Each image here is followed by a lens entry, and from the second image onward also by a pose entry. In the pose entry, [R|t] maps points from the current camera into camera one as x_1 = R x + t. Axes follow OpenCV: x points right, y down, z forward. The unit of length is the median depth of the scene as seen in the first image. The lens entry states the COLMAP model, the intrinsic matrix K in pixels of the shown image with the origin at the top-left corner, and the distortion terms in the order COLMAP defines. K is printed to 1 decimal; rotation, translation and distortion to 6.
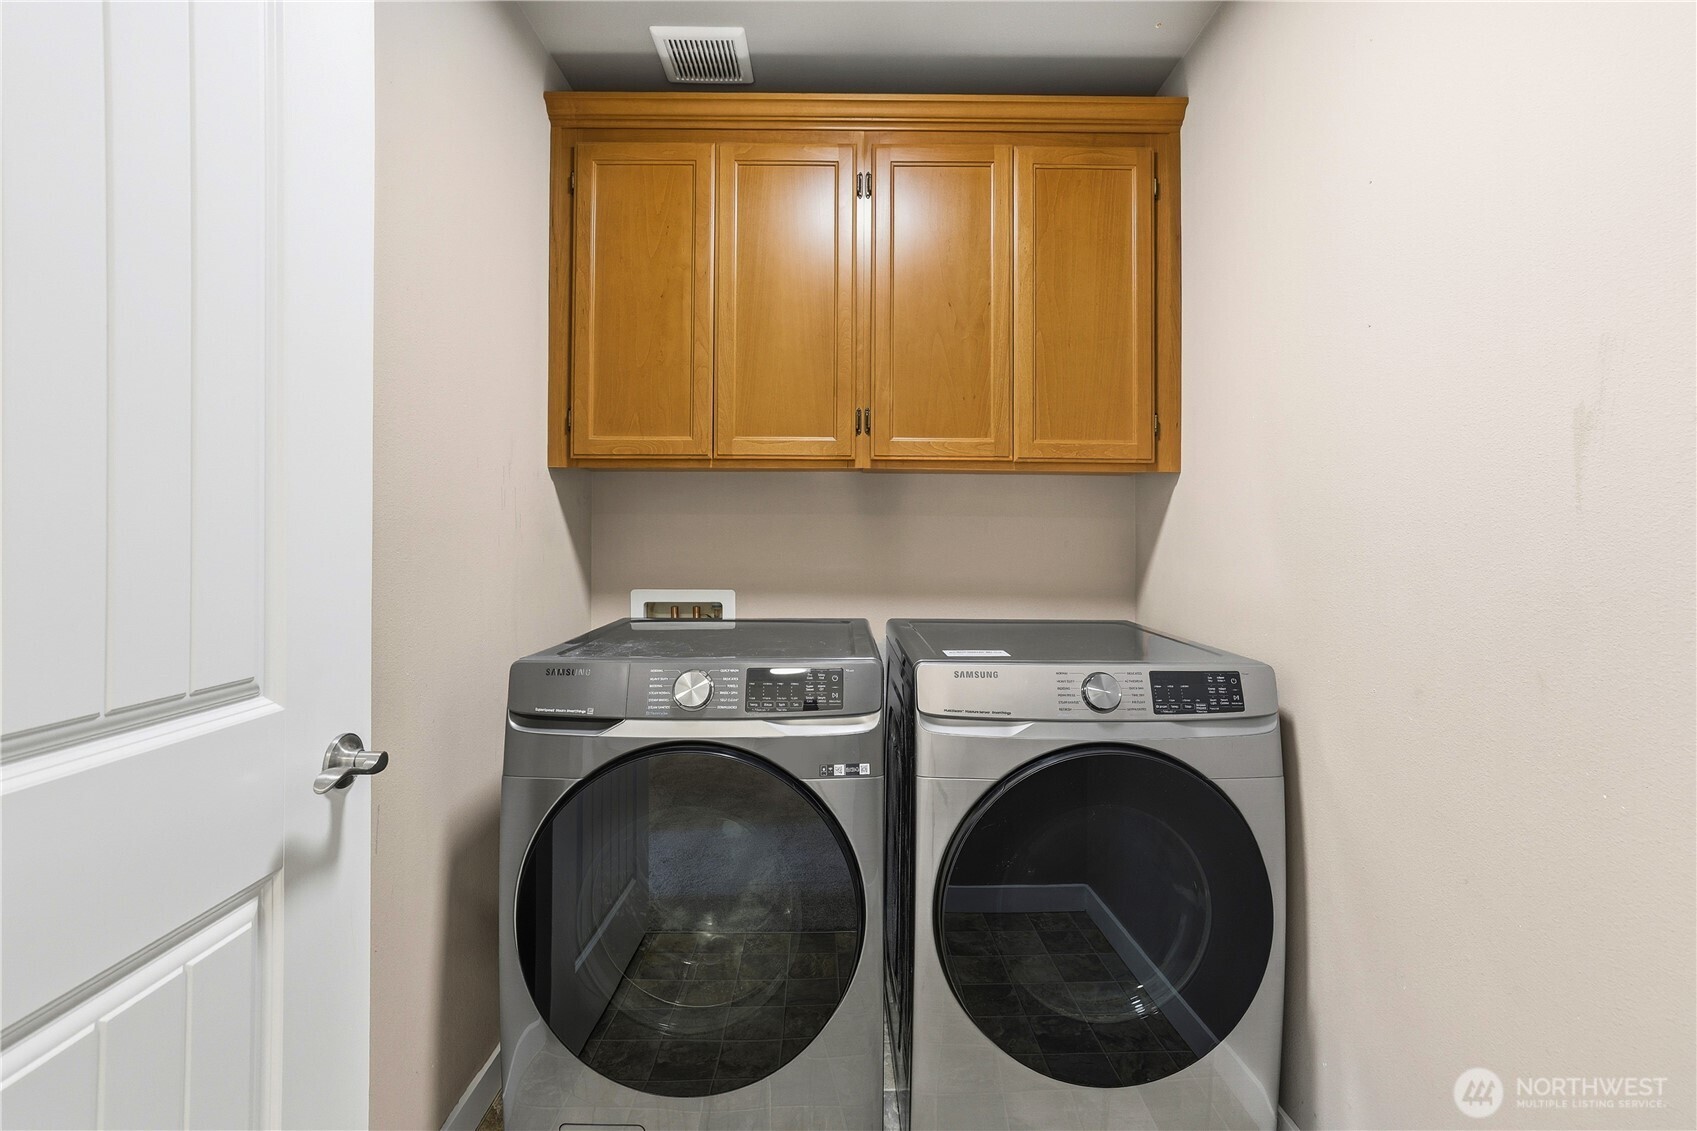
lens RADIAL K [[737.6, 0, 850.0], [0, 737.6, 547.2], [0, 0, 1]] dist [-0.000012, 0.000155]
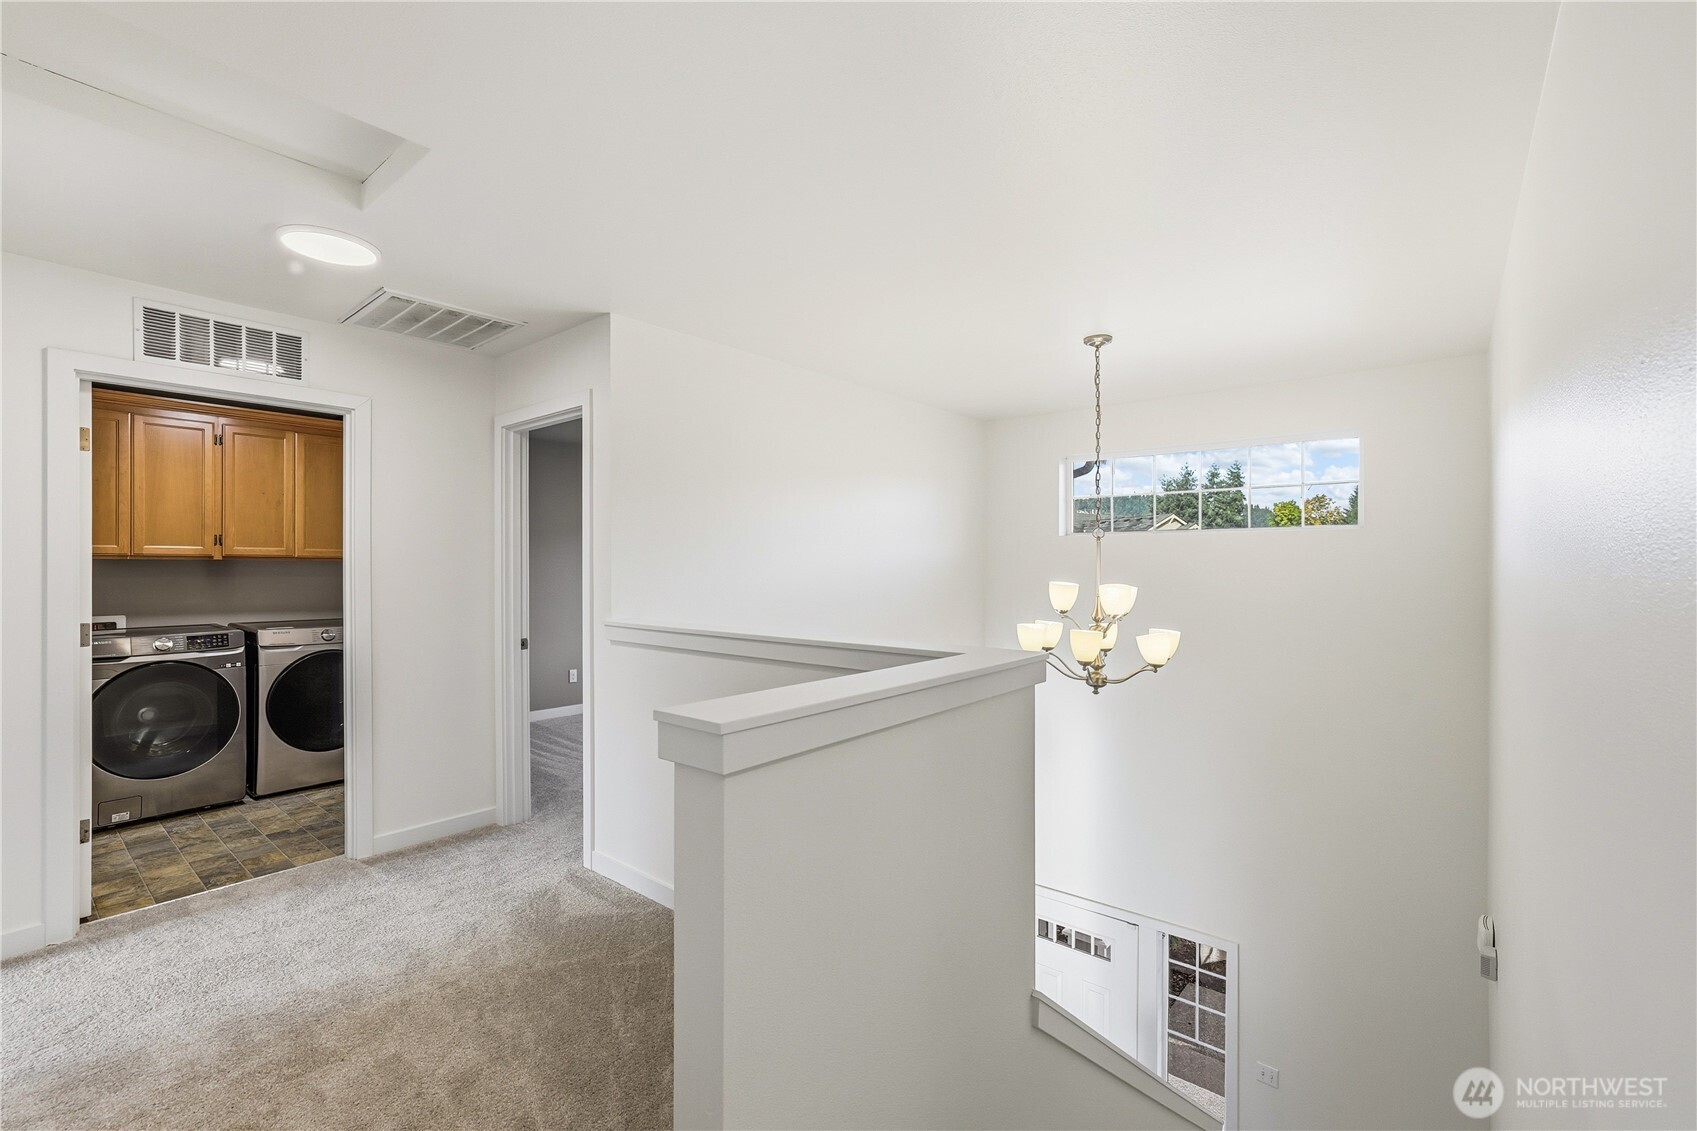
lens RADIAL K [[737.6, 0, 849.6], [0, 737.6, 560.6], [0, 0, 1]] dist [-0.000012, 0.000155]
pose [[0.646697, -0.001088, 0.762746, -0.656074], [0.010398, 0.999919, -0.007389, -0.087110], [-0.762676, 0.012709, 0.646656, -2.863362]]
